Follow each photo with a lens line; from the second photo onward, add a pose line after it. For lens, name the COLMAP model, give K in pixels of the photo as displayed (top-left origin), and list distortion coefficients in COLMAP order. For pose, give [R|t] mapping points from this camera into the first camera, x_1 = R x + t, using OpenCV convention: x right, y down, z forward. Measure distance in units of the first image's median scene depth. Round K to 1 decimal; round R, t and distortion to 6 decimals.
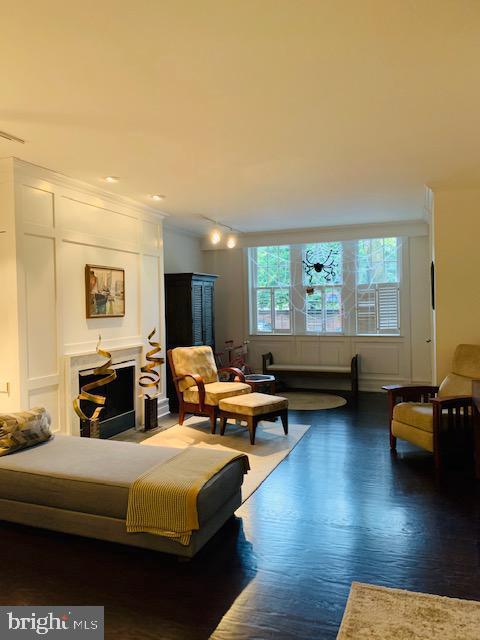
lens RADIAL K [[510.1, 0, 240.1], [0, 510.1, 319.0], [0, 0, 1]] dist [0.071494, -0.000349]
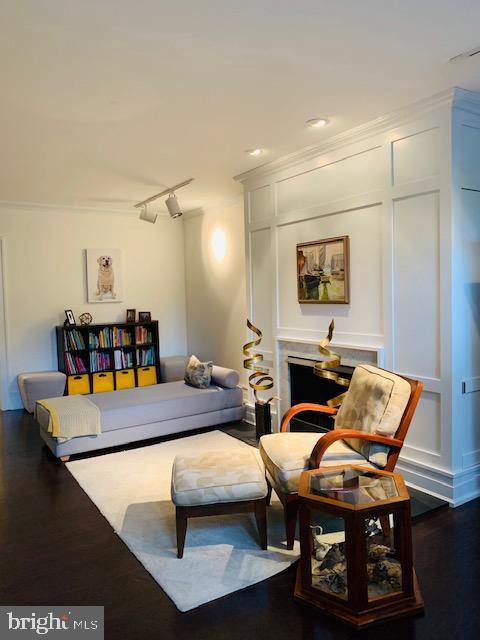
lens RADIAL K [[510.1, 0, 240.9], [0, 510.1, 316.5], [0, 0, 1]] dist [0.071494, -0.000349]
pose [[-0.632013, 0.066915, -0.772063, 0.448985], [0.015075, 0.997138, 0.074082, -0.043985], [0.774811, 0.035182, -0.631213, 1.416181]]
